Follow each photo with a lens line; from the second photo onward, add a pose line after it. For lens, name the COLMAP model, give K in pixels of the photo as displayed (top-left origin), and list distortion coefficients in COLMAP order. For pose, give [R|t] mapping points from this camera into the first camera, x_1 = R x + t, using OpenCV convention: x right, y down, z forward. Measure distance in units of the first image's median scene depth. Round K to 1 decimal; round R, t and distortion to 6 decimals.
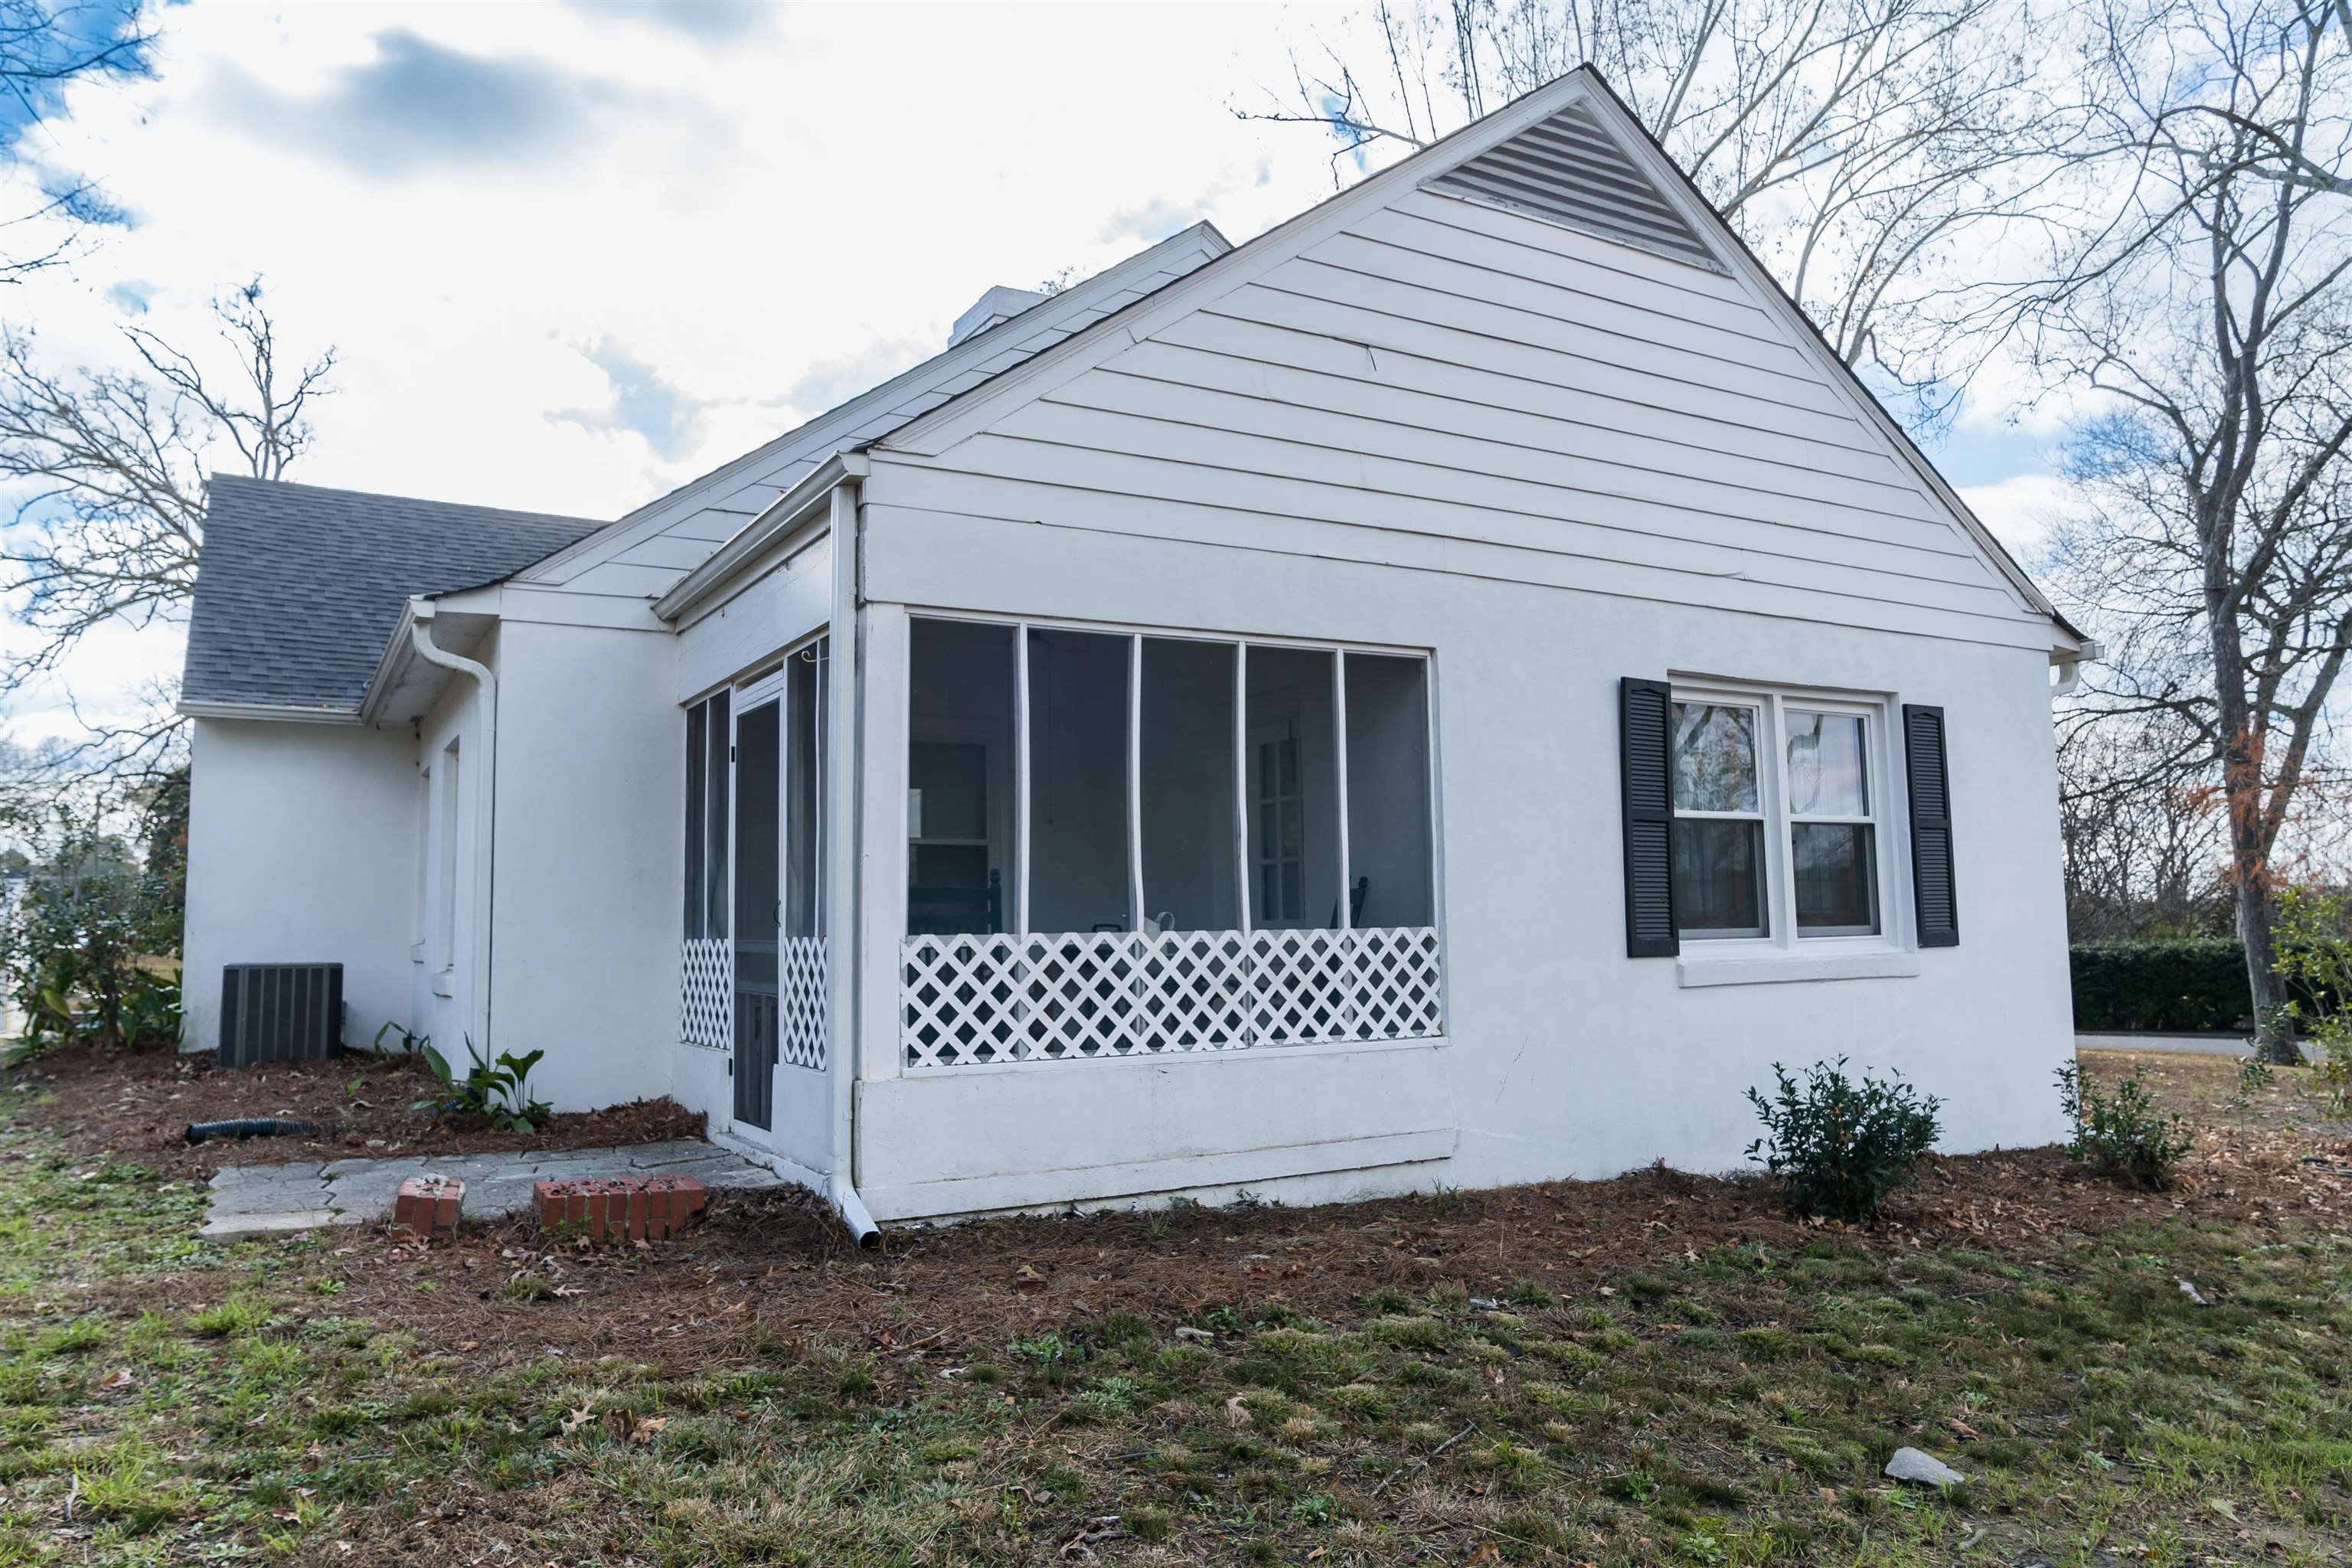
lens RADIAL K [[1563.6, 0, 1176.0], [0, 1563.6, 784.0], [0, 0, 1]] dist [-0.037880, 0.017515]
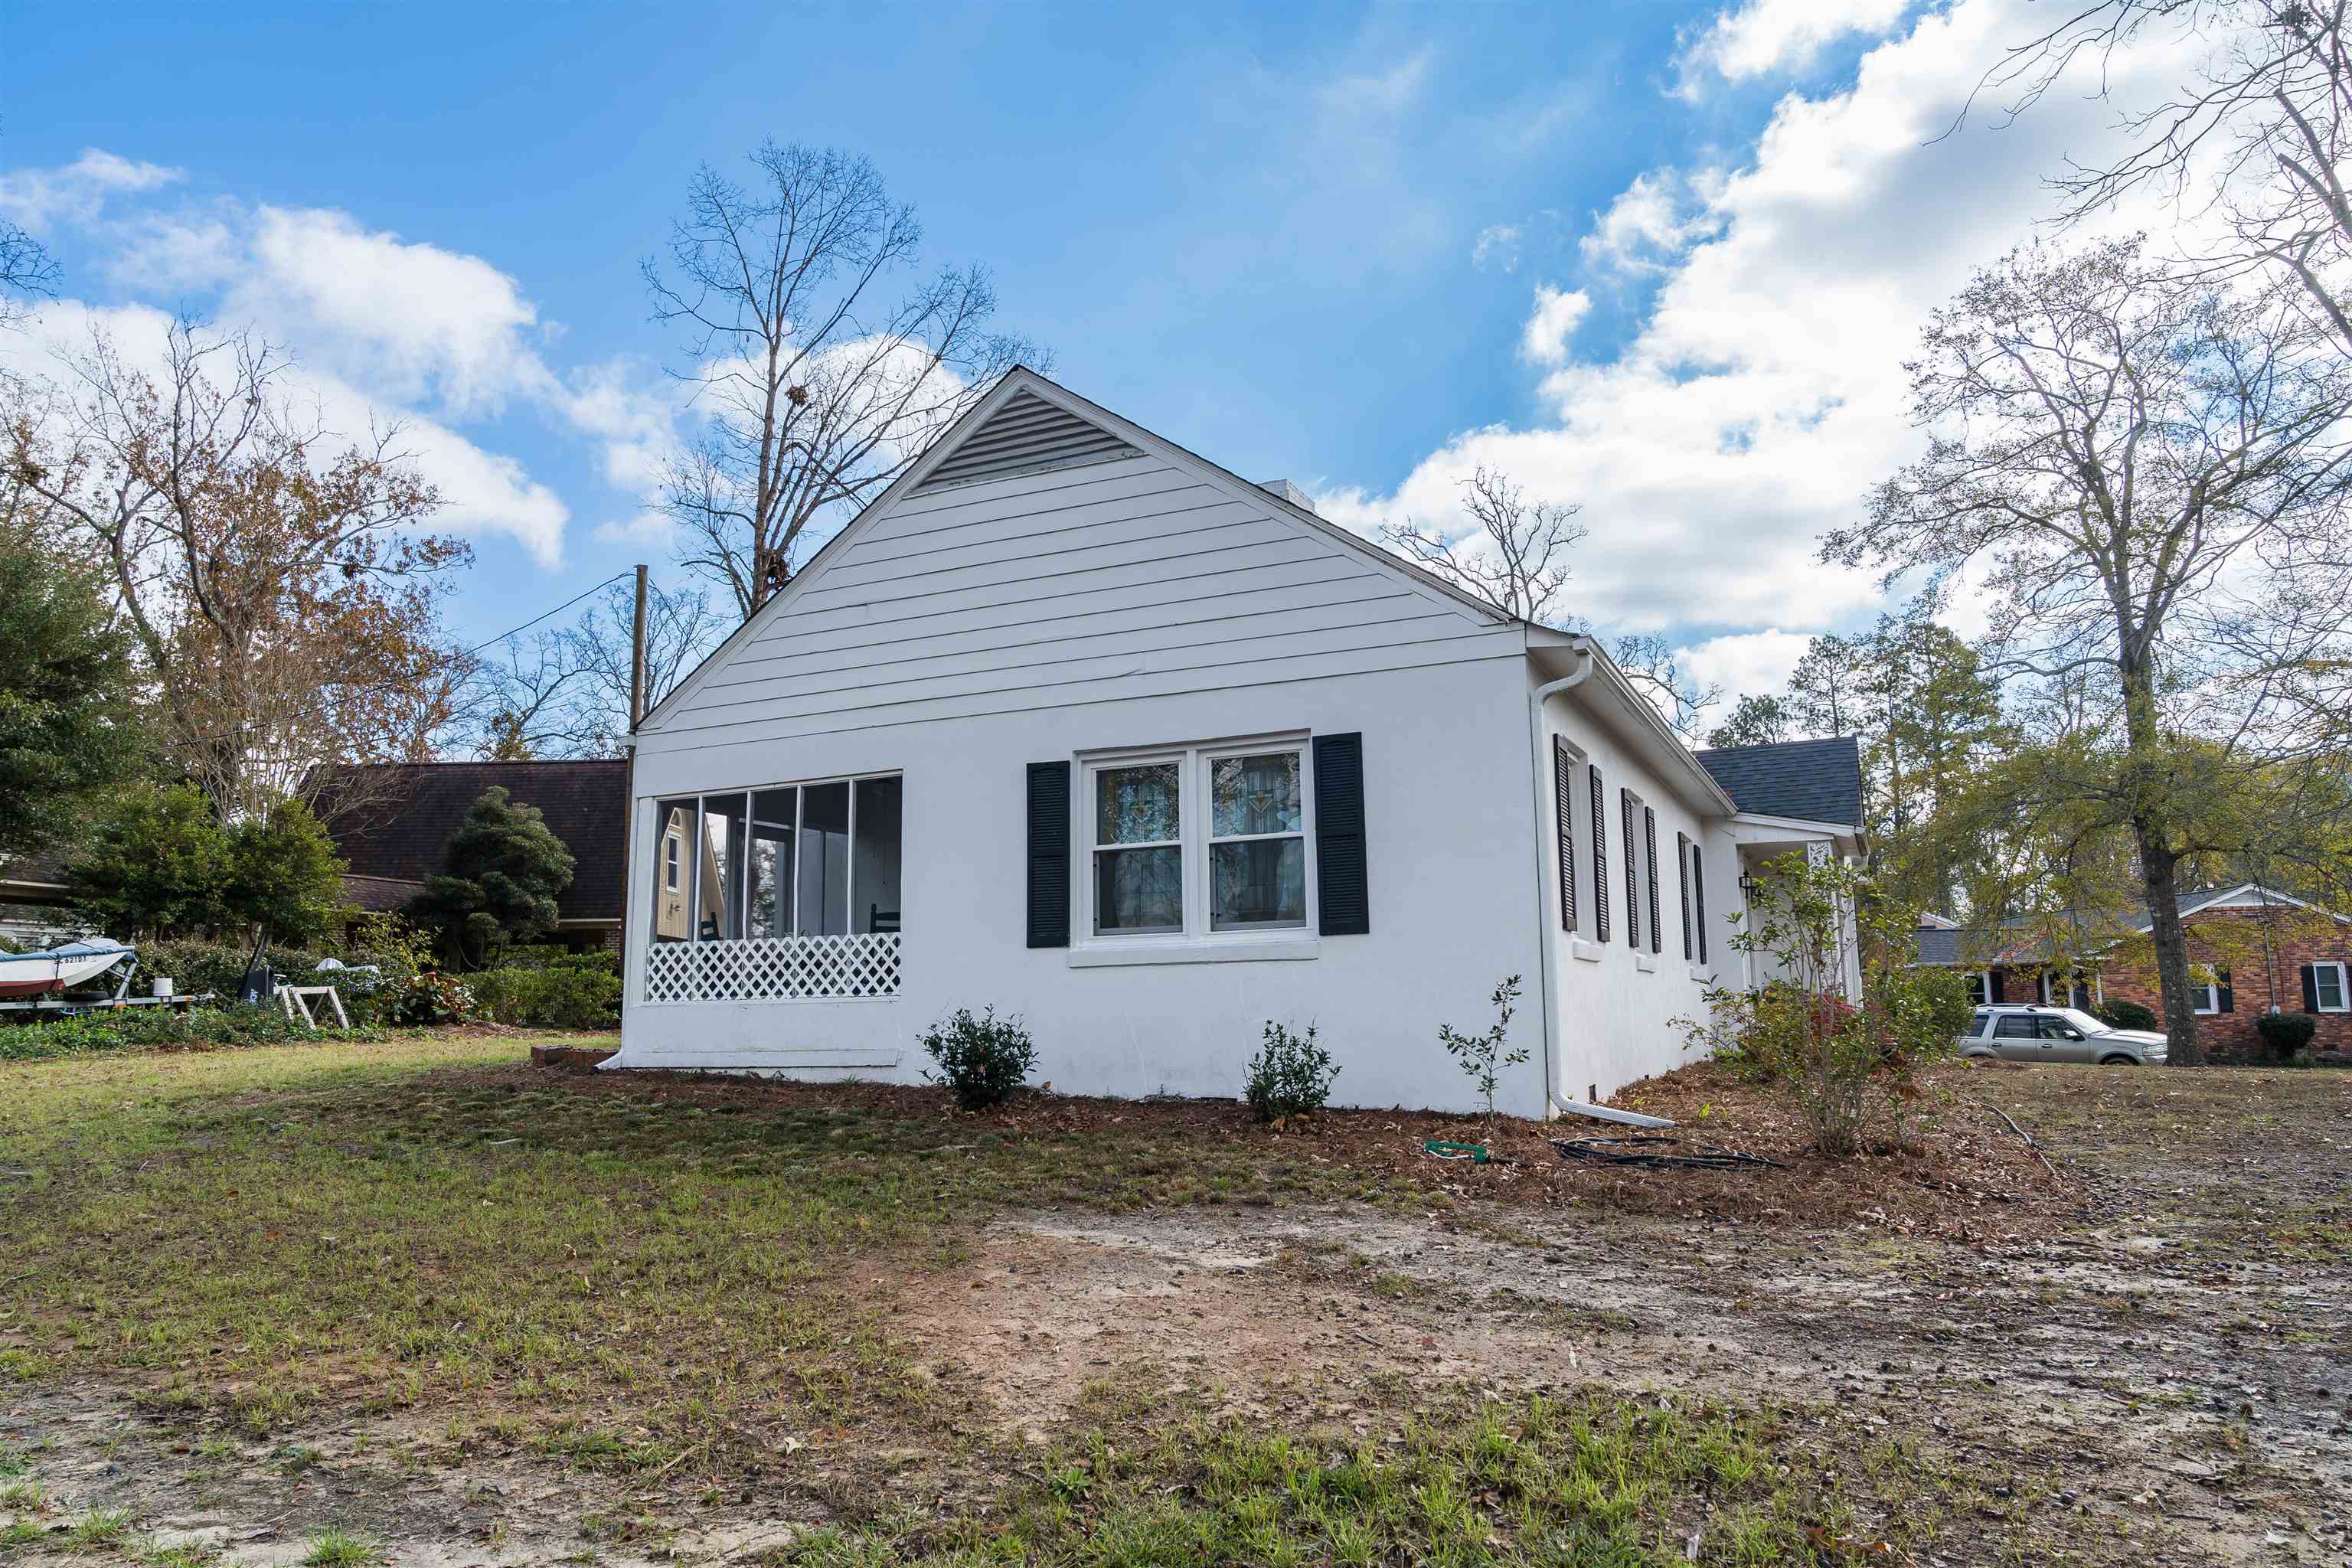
lens RADIAL K [[1563.6, 0, 1176.0], [0, 1563.6, 784.0], [0, 0, 1]] dist [-0.037880, 0.017515]
pose [[0.592702, -0.113304, -0.797413, 1.762145], [0.087265, 0.993261, -0.076269, 0.088687], [0.800681, -0.024381, 0.598595, 0.223659]]
